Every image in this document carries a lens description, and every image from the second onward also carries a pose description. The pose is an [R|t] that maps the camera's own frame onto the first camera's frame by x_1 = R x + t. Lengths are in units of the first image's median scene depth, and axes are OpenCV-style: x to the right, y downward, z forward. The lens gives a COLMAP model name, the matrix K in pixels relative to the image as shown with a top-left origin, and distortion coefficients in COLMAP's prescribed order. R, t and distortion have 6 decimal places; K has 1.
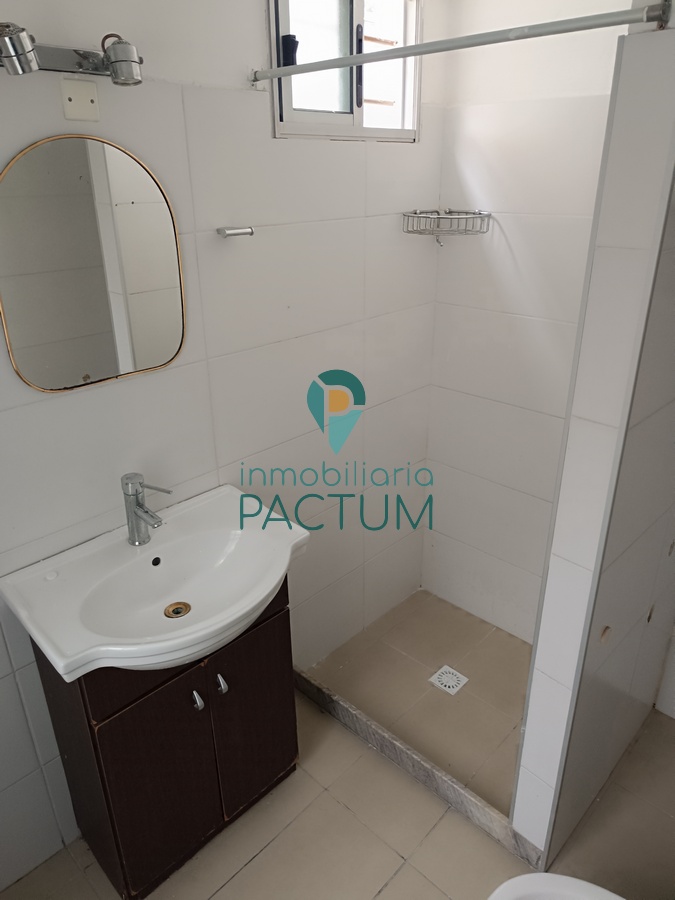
lens RADIAL K [[618.6, 0, 337.6], [0, 618.6, 436.8], [0, 0, 1]] dist [0.026264, -0.033523]
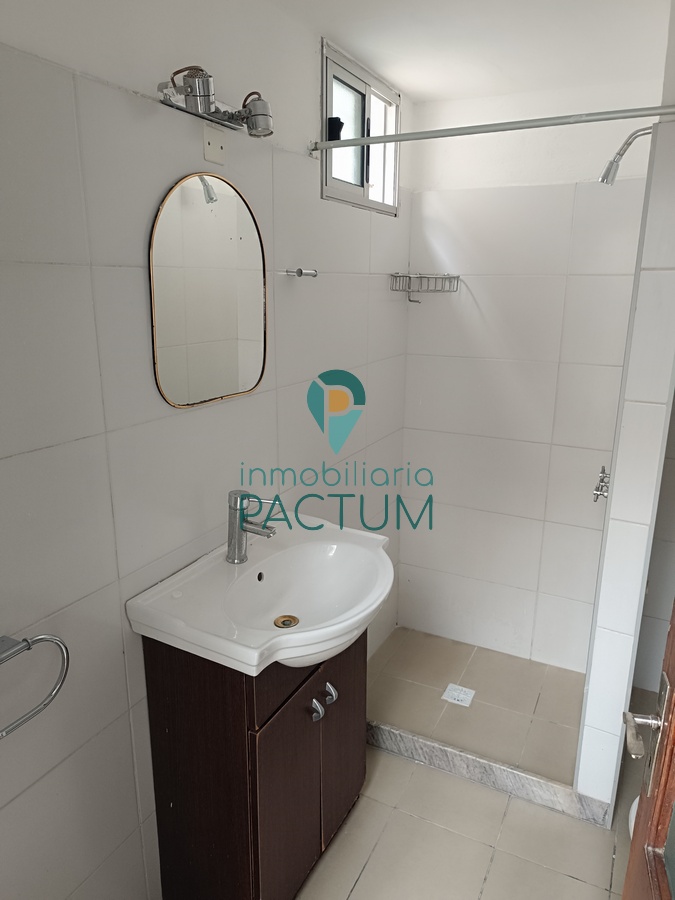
lens RADIAL K [[618.6, 0, 340.3], [0, 618.6, 446.2], [0, 0, 1]] dist [0.026264, -0.033523]
pose [[0.957785, -0.057473, 0.281681, -0.402081], [0.098089, 0.986348, -0.132276, 0.124817], [-0.270233, 0.154322, 0.950347, -0.036121]]
